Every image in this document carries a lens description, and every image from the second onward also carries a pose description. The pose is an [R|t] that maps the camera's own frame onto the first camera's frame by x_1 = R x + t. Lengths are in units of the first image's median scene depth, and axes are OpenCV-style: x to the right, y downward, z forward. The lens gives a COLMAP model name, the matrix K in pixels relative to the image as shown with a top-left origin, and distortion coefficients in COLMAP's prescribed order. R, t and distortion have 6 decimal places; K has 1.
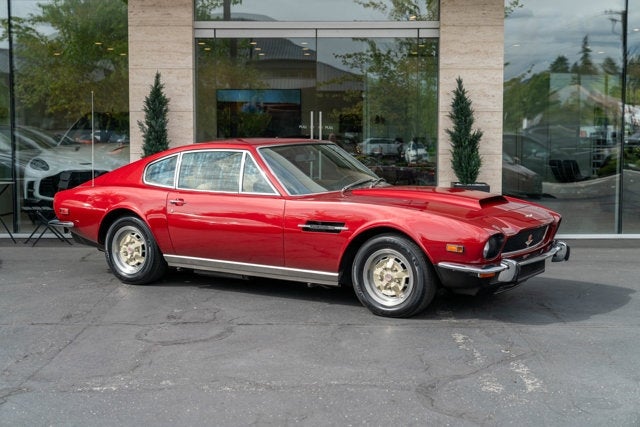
lens RADIAL K [[920.7, 0, 320.0], [0, 920.7, 213.5], [0, 0, 1]] dist [0.009437, 0.001925]
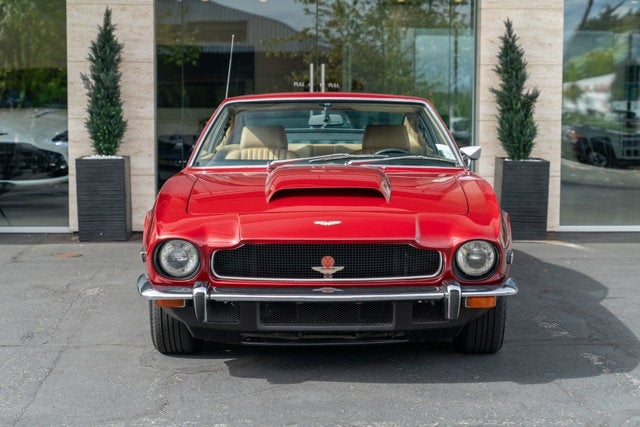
lens RADIAL K [[1145.3, 0, 320.0], [0, 1145.3, 213.5], [0, 0, 1]] dist [-0.002756, 0.057837]
pose [[0.997390, -0.002104, 0.072173, -0.072159], [0.002019, 0.999997, 0.001241, 0.011013], [-0.072175, -0.001092, 0.997391, 0.067087]]
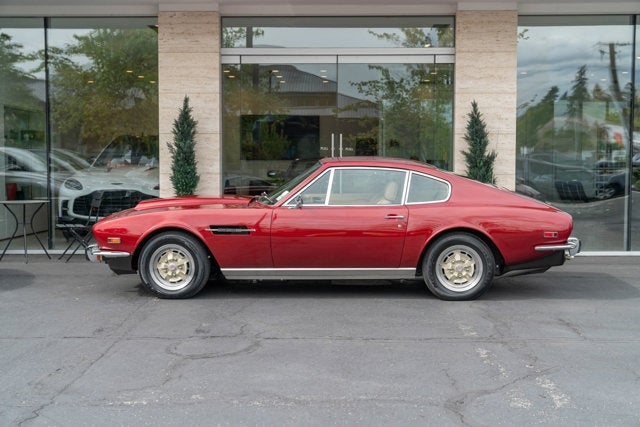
lens RADIAL K [[859.8, 0, 323.1], [0, 859.8, 213.4], [0, 0, 1]] dist [0.002984, 0.016680]
pose [[0.999916, 0.001290, -0.012921, -0.007375], [-0.001575, 0.999754, -0.022110, 0.001437], [0.012889, 0.022129, 0.999672, 0.025401]]
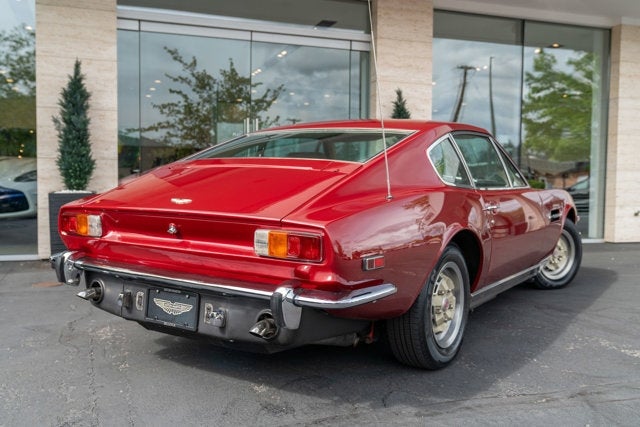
lens RADIAL K [[608.7, 0, 320.0], [0, 608.7, 213.5], [0, 0, 1]] dist [-0.000966, 0.005994]
pose [[0.937550, -0.008388, 0.347749, -0.162028], [0.019393, 0.999415, -0.028179, 0.005682], [-0.347309, 0.033163, 0.937164, 0.408435]]
